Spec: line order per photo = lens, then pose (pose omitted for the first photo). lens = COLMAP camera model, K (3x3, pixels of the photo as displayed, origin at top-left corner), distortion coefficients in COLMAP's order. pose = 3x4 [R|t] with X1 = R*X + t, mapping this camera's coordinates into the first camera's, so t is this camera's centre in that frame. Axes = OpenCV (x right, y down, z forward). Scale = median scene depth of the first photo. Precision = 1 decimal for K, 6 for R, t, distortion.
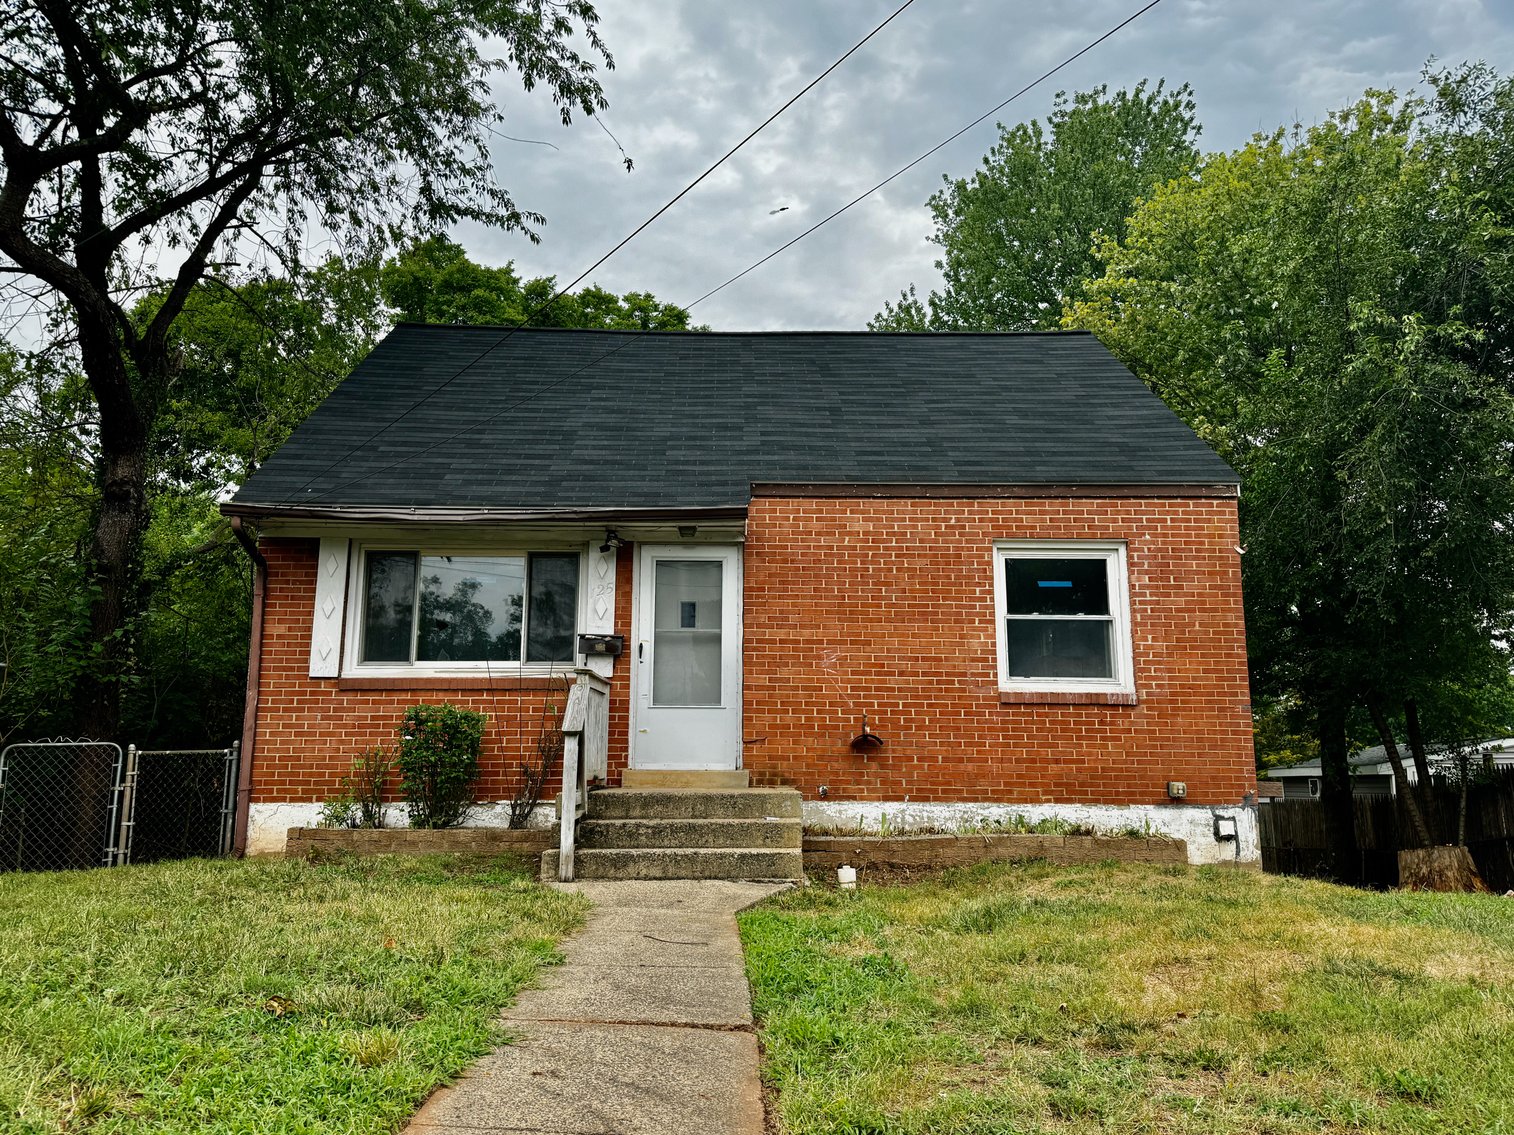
lens RADIAL K [[1066.6, 0, 695.6], [0, 1066.6, 565.9], [0, 0, 1]] dist [0.094381, -0.150825]
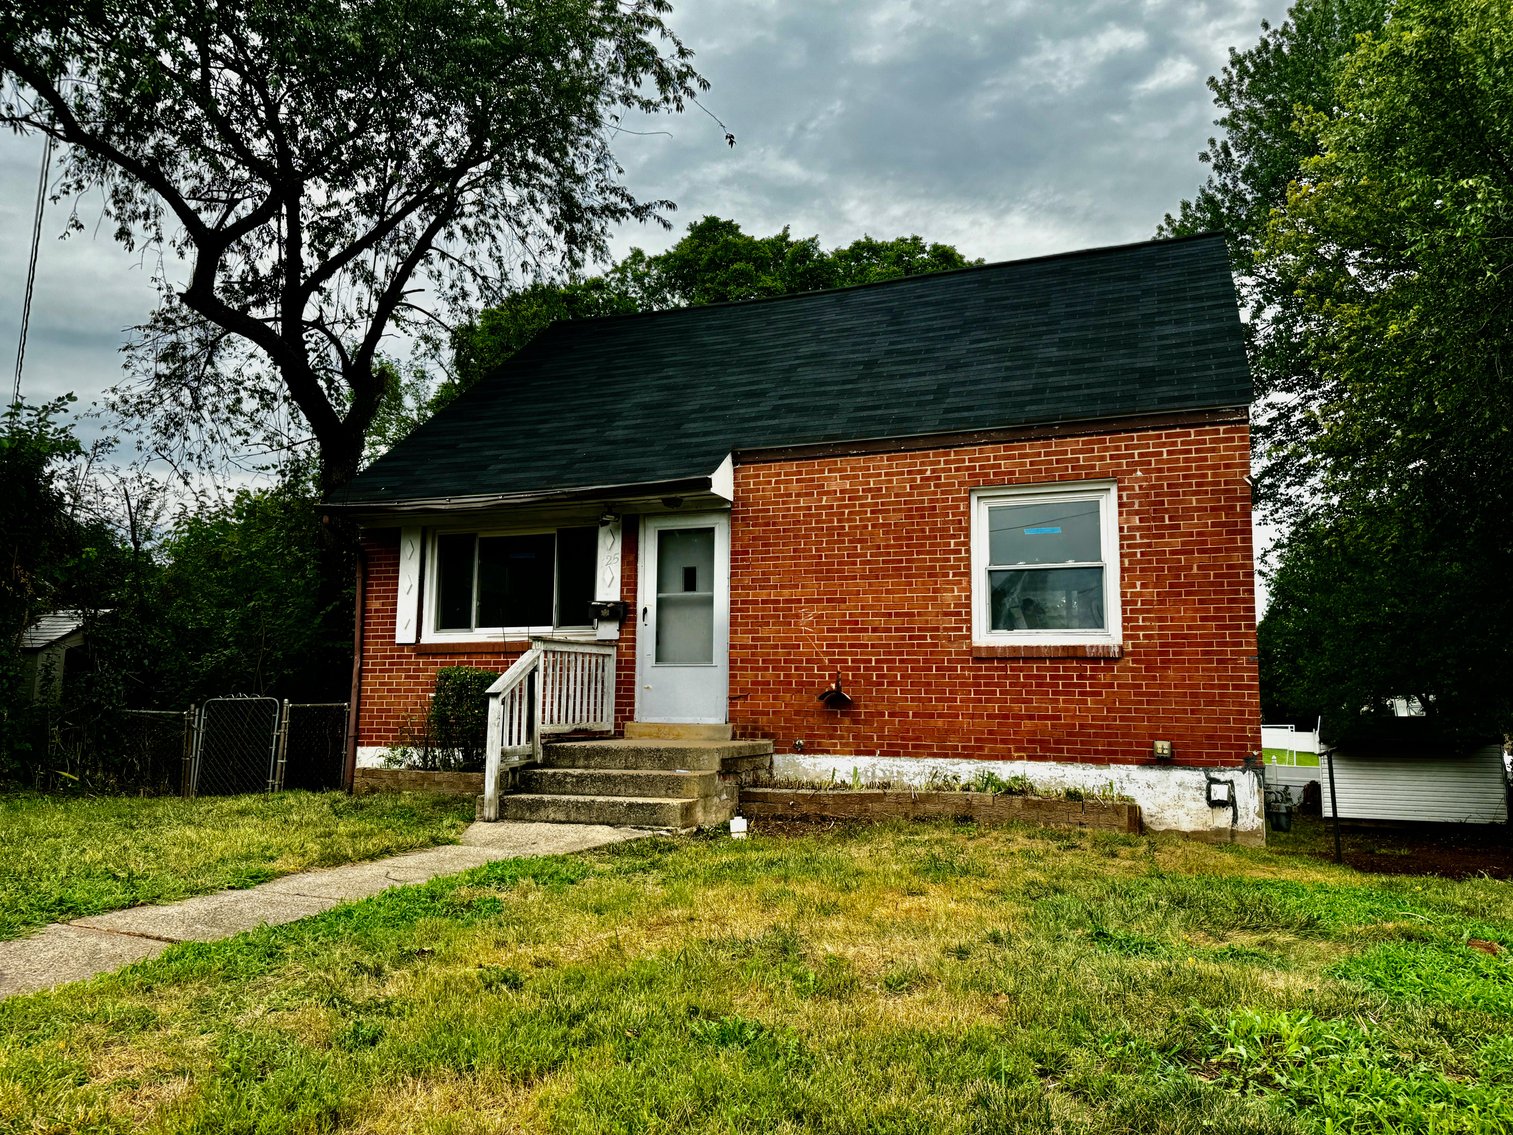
lens RADIAL K [[1051.9, 0, 750.7], [0, 1051.9, 565.9], [0, 0, 1]] dist [0.076260, -0.103416]
pose [[0.930054, -0.044606, -0.364706, 0.446590], [0.064836, 0.996951, 0.043407, -0.009511], [0.361658, -0.064017, 0.930110, 0.044480]]
